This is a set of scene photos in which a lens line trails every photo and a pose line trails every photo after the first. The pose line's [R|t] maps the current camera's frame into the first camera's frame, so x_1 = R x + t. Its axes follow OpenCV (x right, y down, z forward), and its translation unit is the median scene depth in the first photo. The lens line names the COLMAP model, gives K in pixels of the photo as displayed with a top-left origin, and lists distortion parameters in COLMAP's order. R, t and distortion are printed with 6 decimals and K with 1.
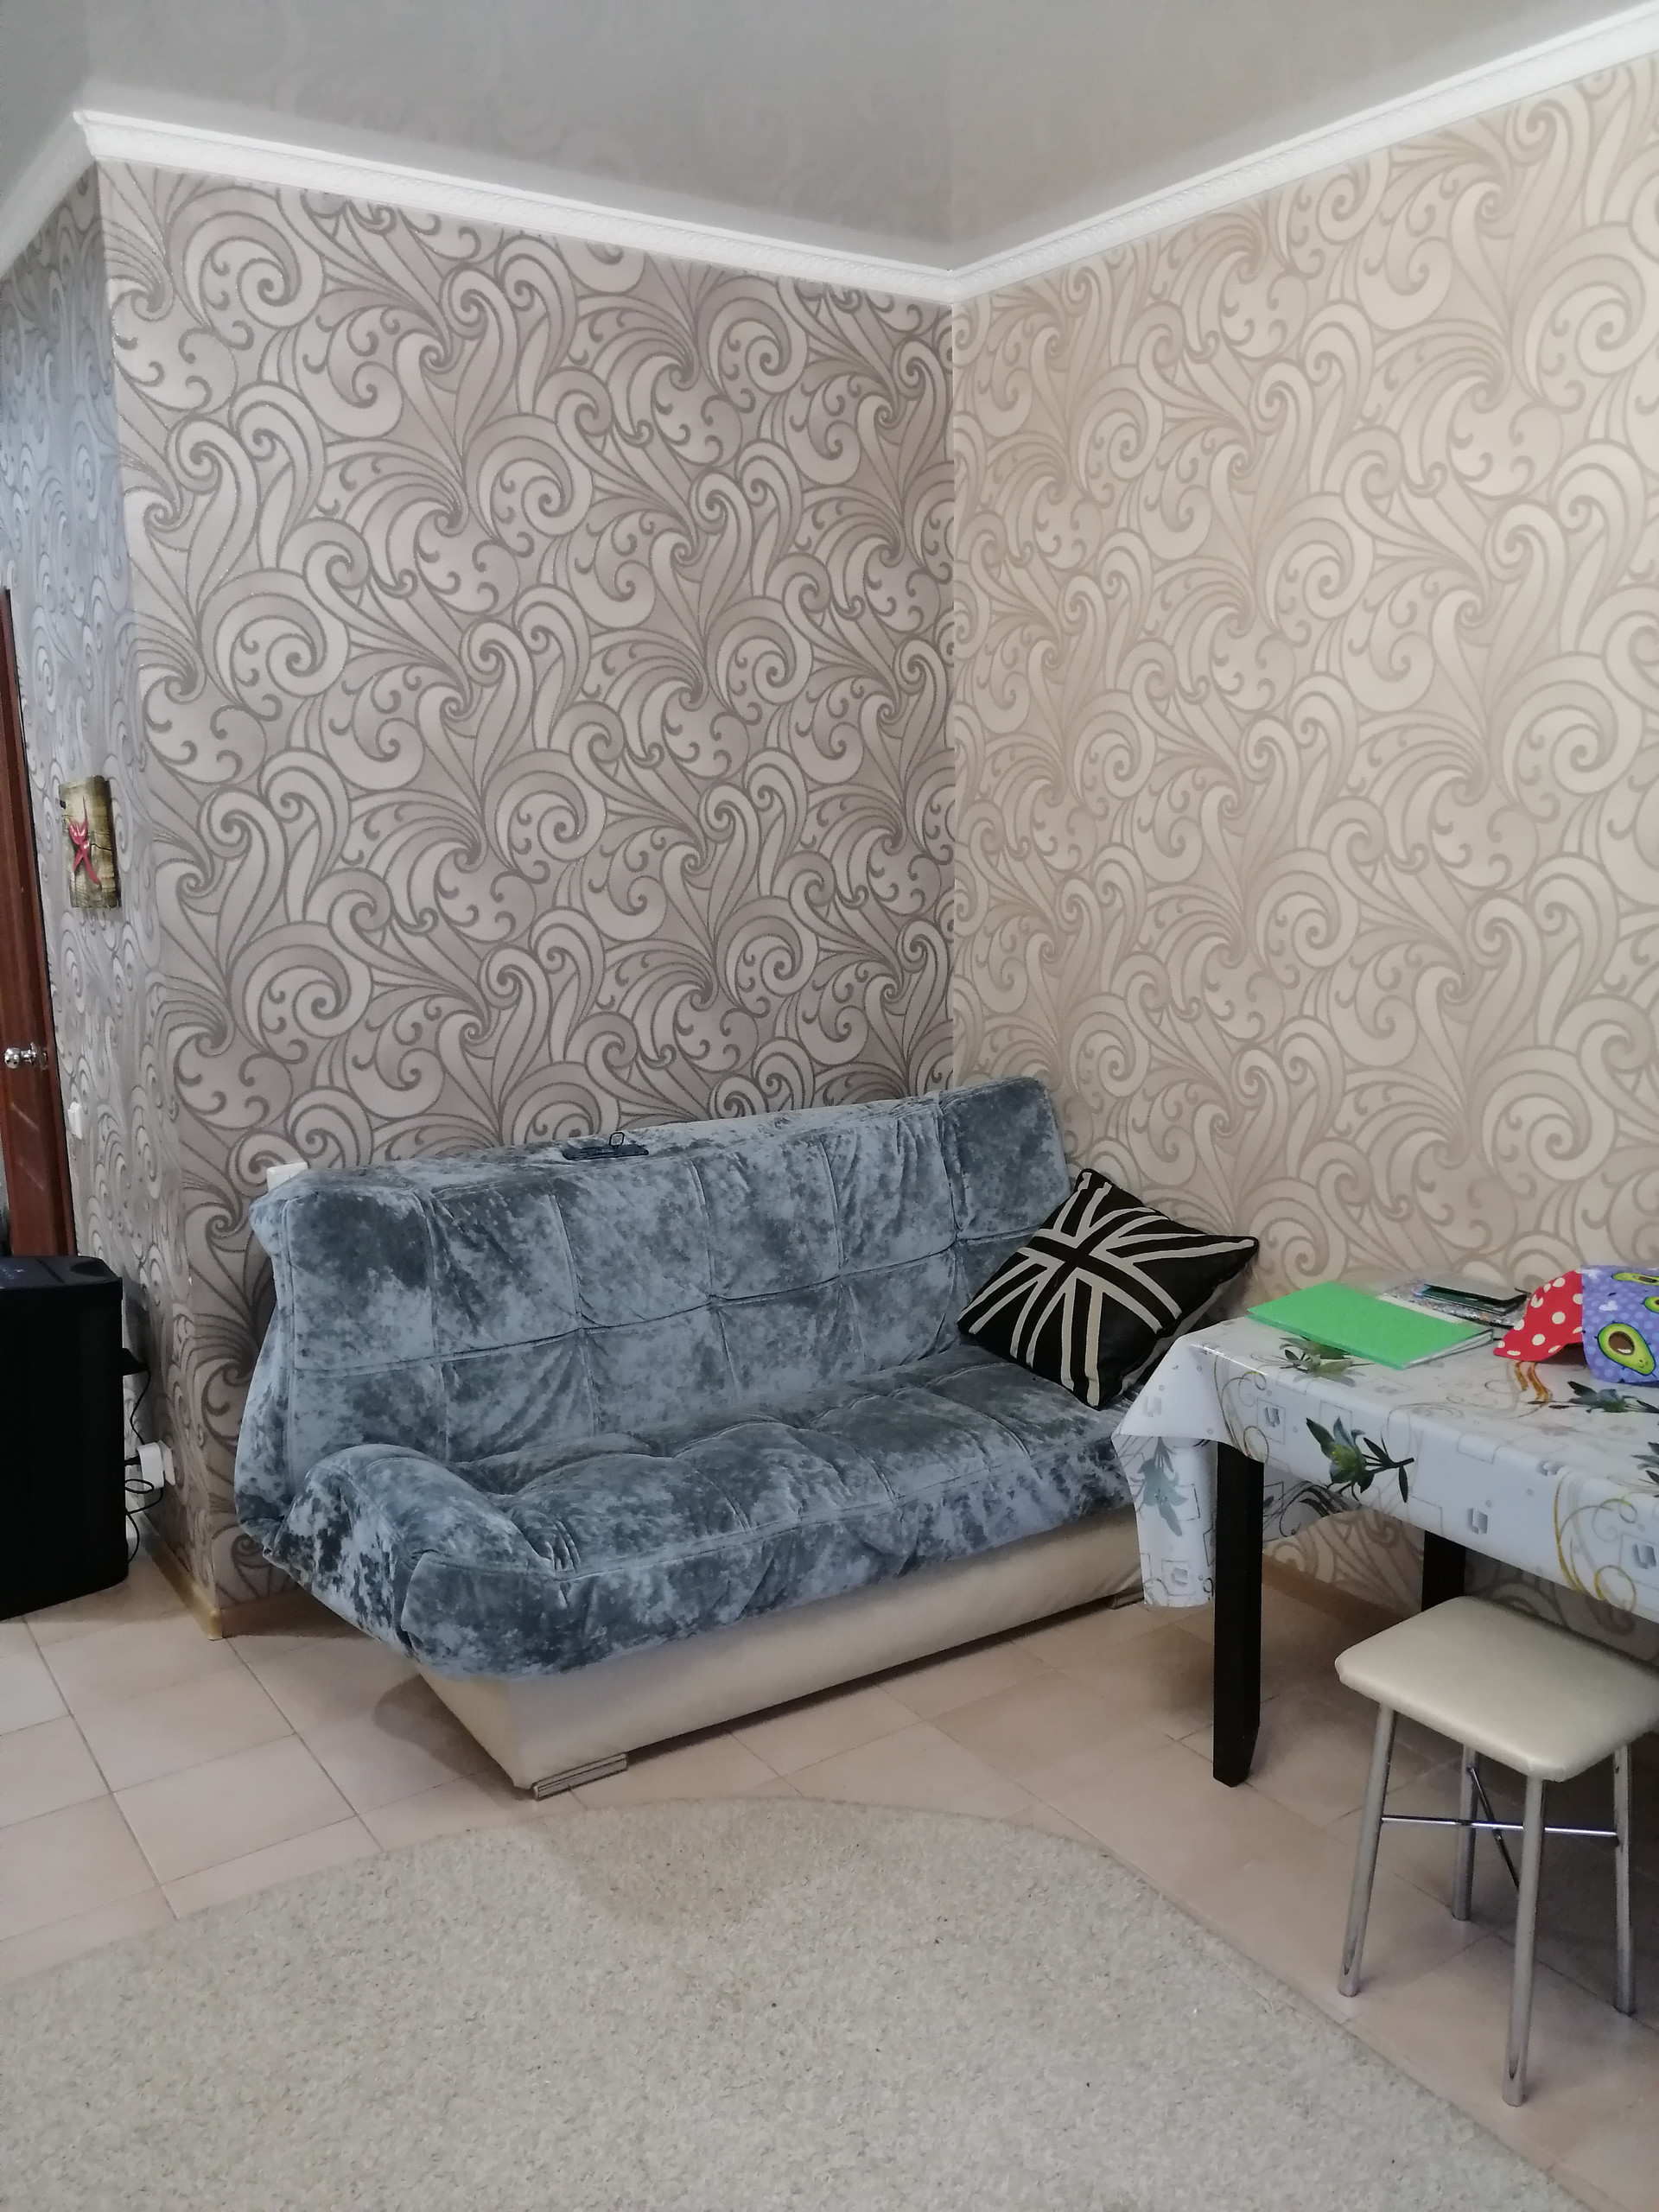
lens RADIAL K [[1722.6, 0, 829.8], [0, 1722.6, 1107.3], [0, 0, 1]] dist [0.037964, -0.052634]
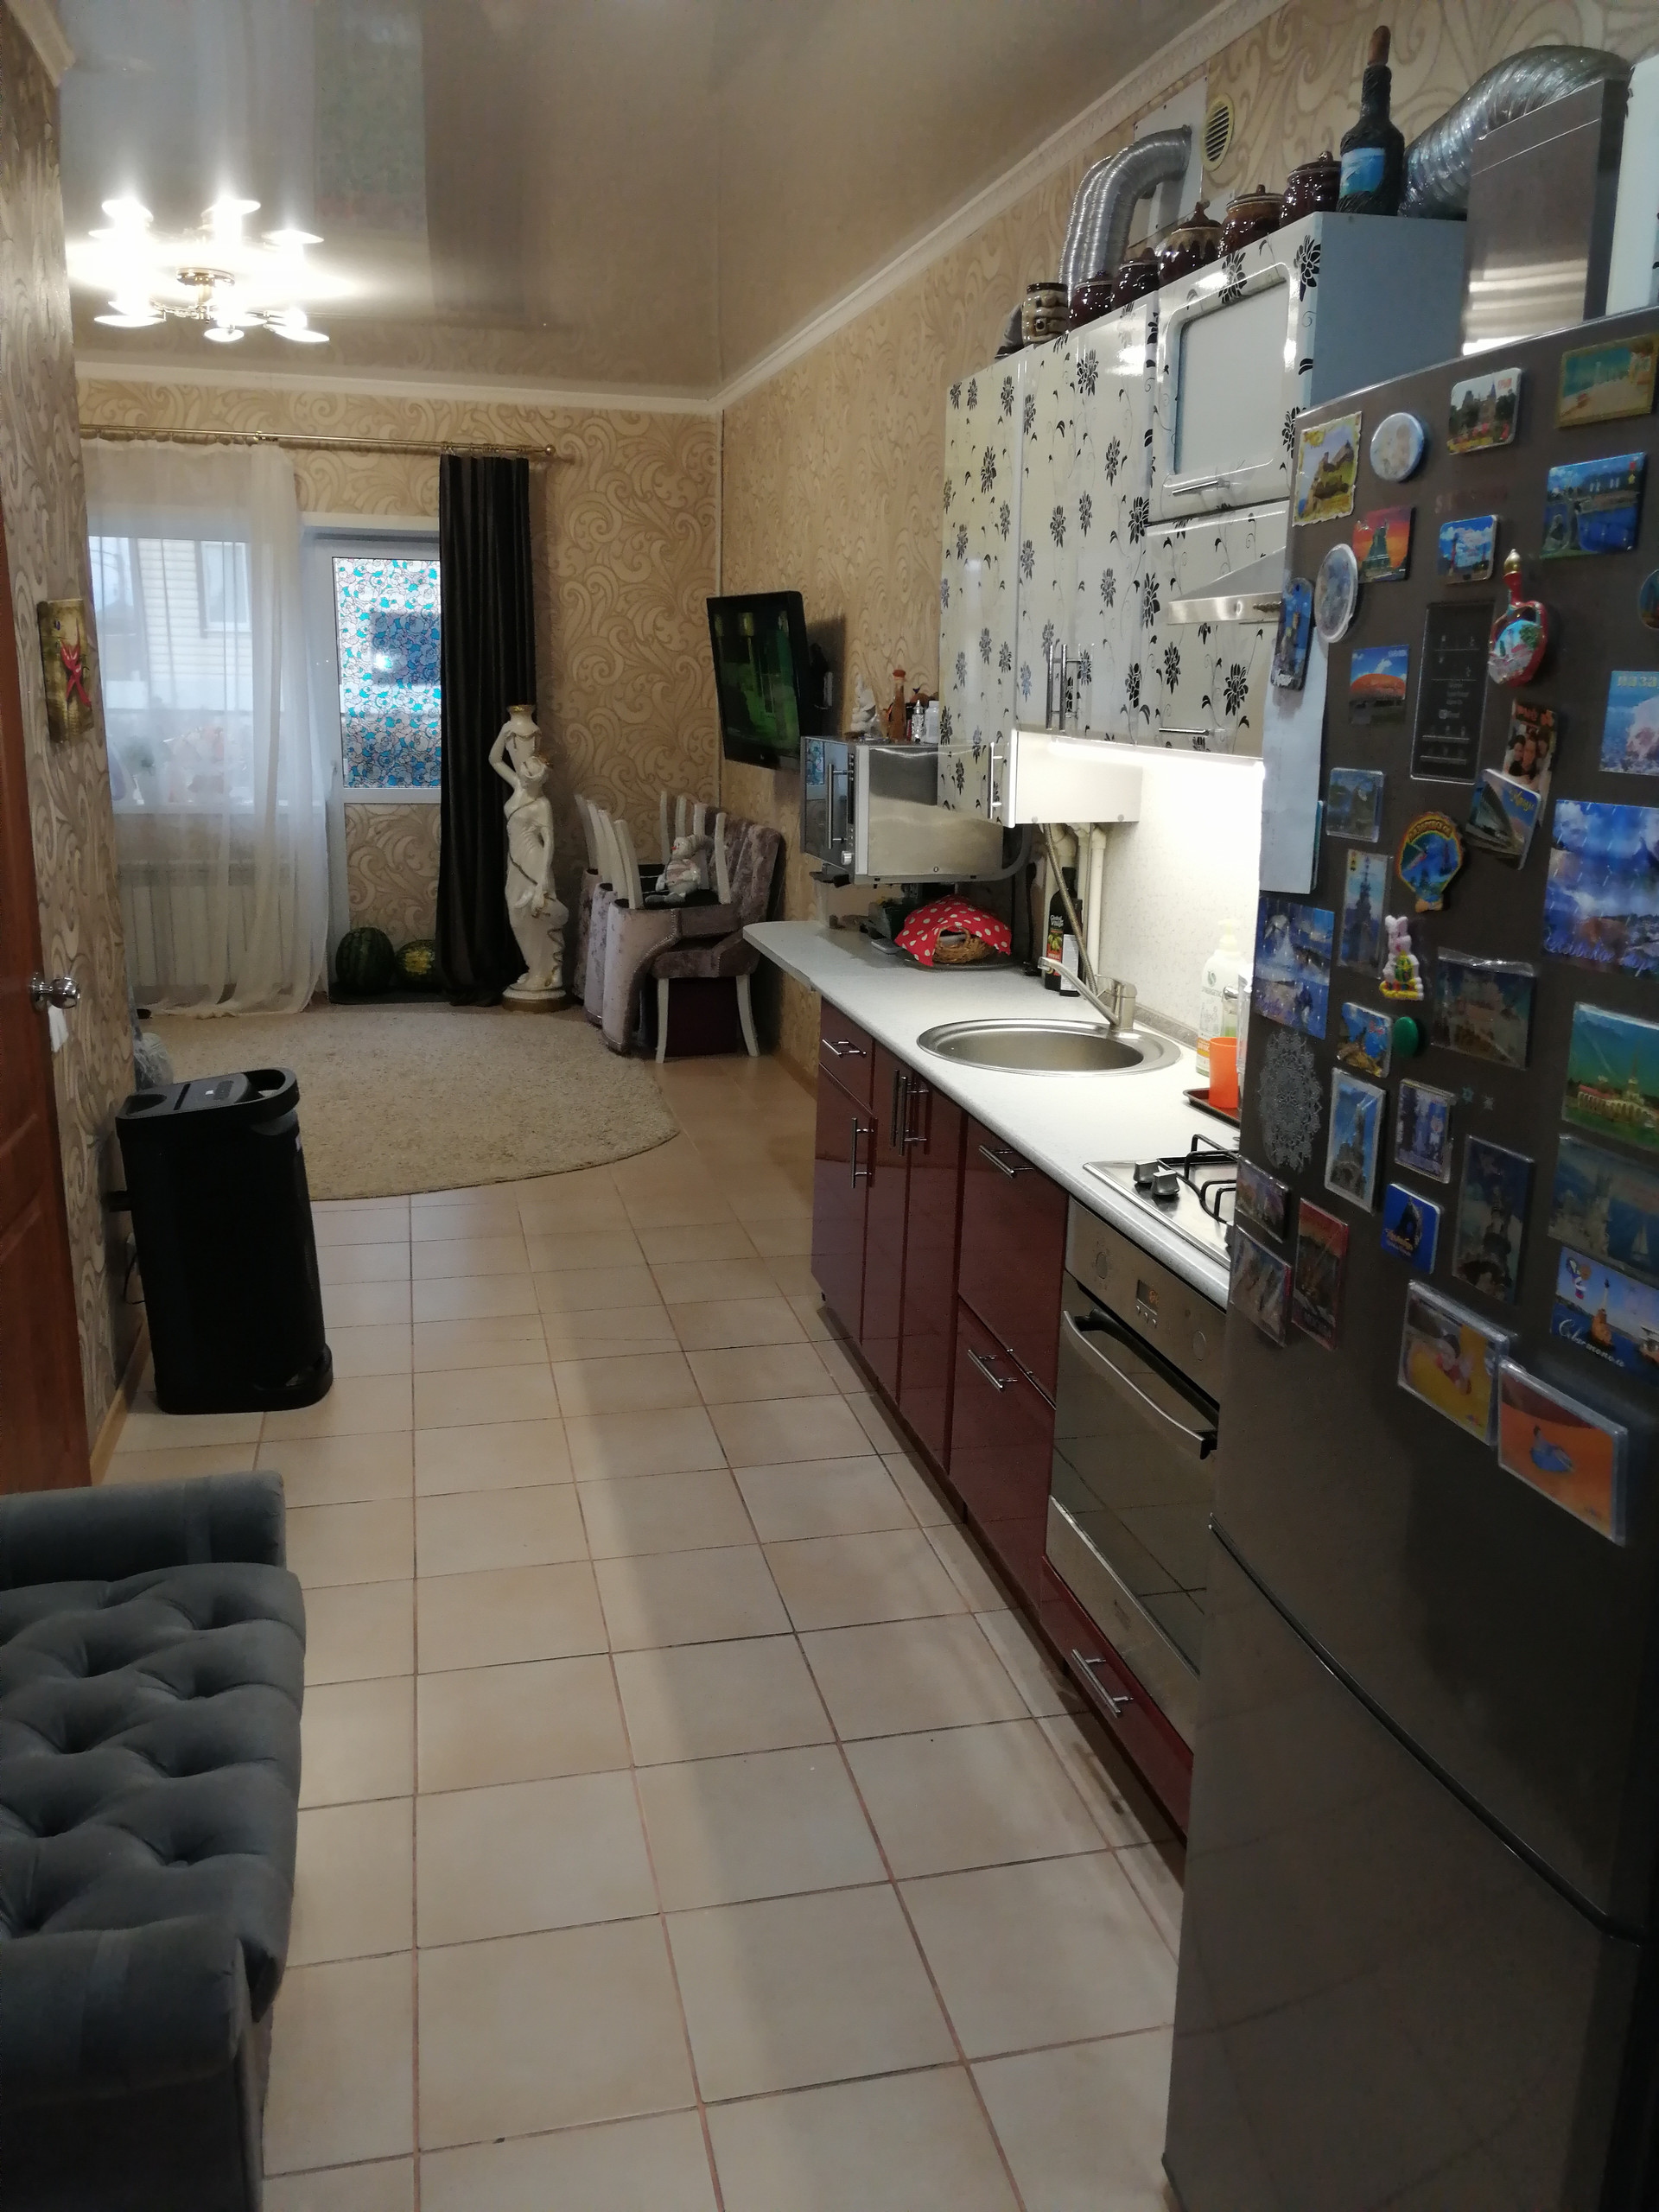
lens RADIAL K [[1722.6, 0, 828.1], [0, 1722.6, 1096.1], [0, 0, 1]] dist [0.037964, -0.052634]
pose [[-0.933934, -0.090245, 0.345865, -1.170985], [0.059126, 0.915271, 0.398475, -0.291383], [-0.352521, 0.392599, -0.849468, 1.750691]]
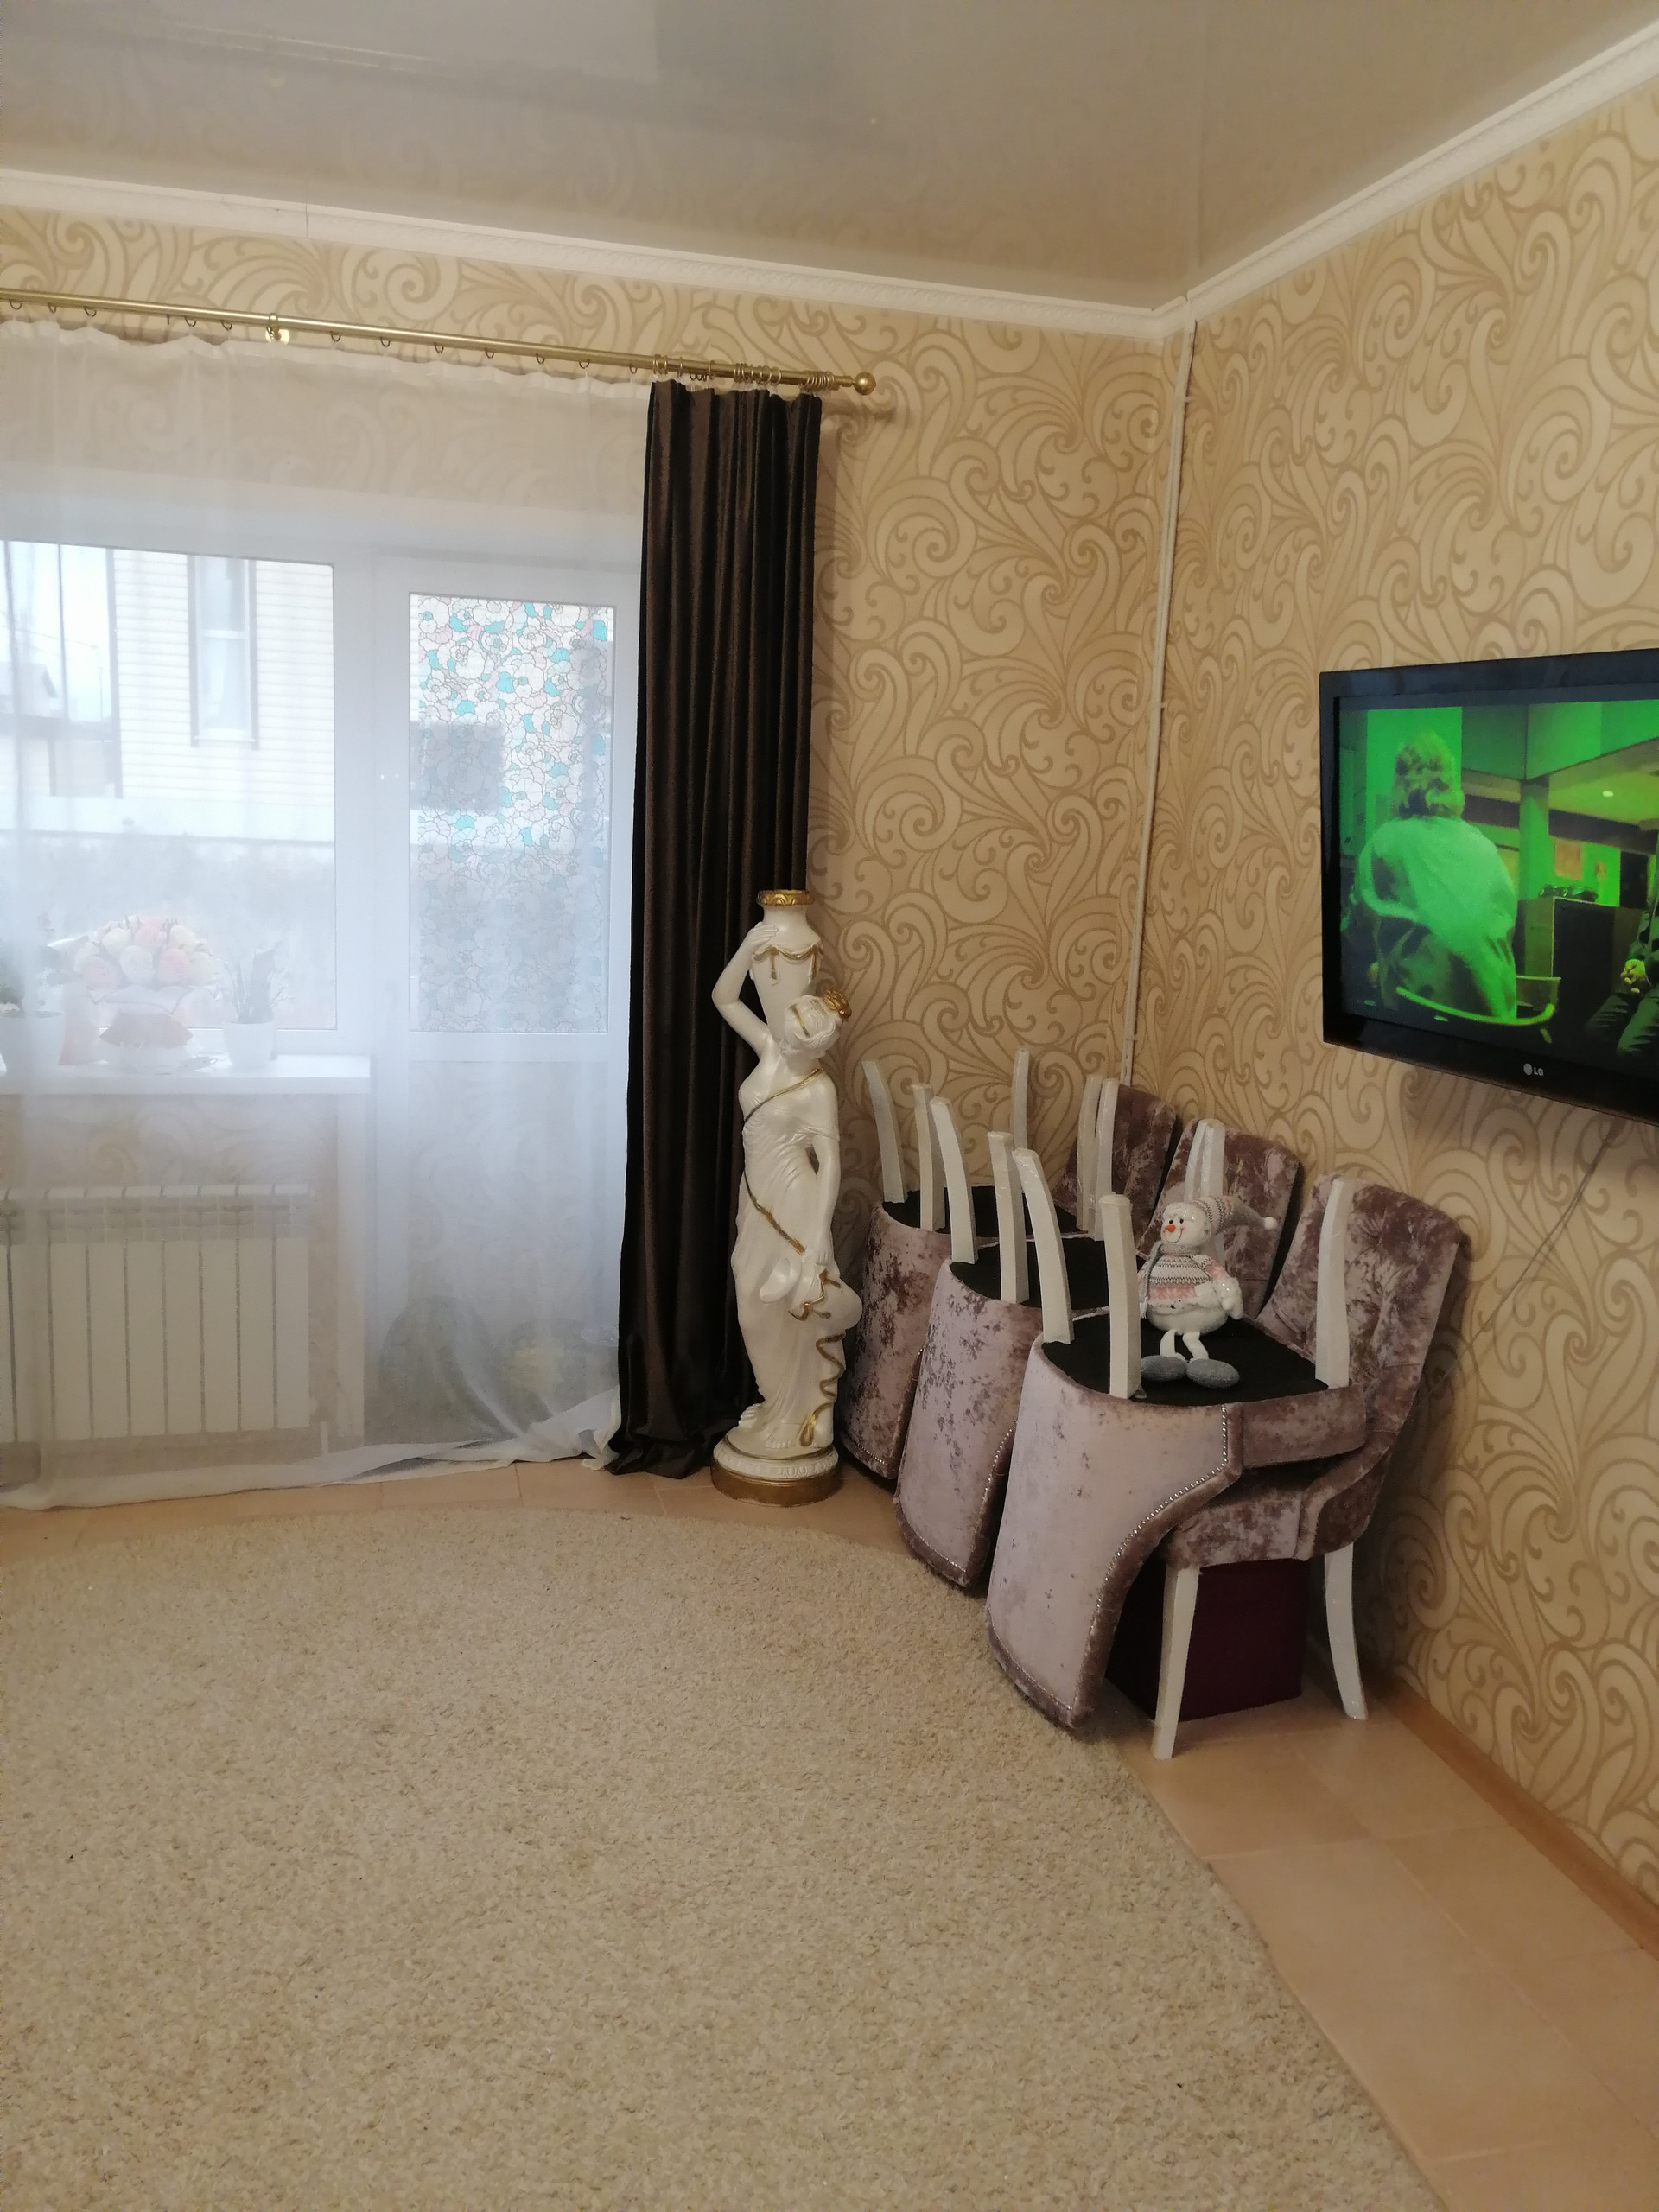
lens RADIAL K [[1722.6, 0, 819.7], [0, 1722.6, 1102.4], [0, 0, 1]] dist [0.037964, -0.052634]
pose [[-0.934245, -0.089605, 0.345191, -0.837709], [0.034908, 0.940296, 0.338562, -0.222826], [-0.354918, 0.328350, -0.875340, 1.339699]]
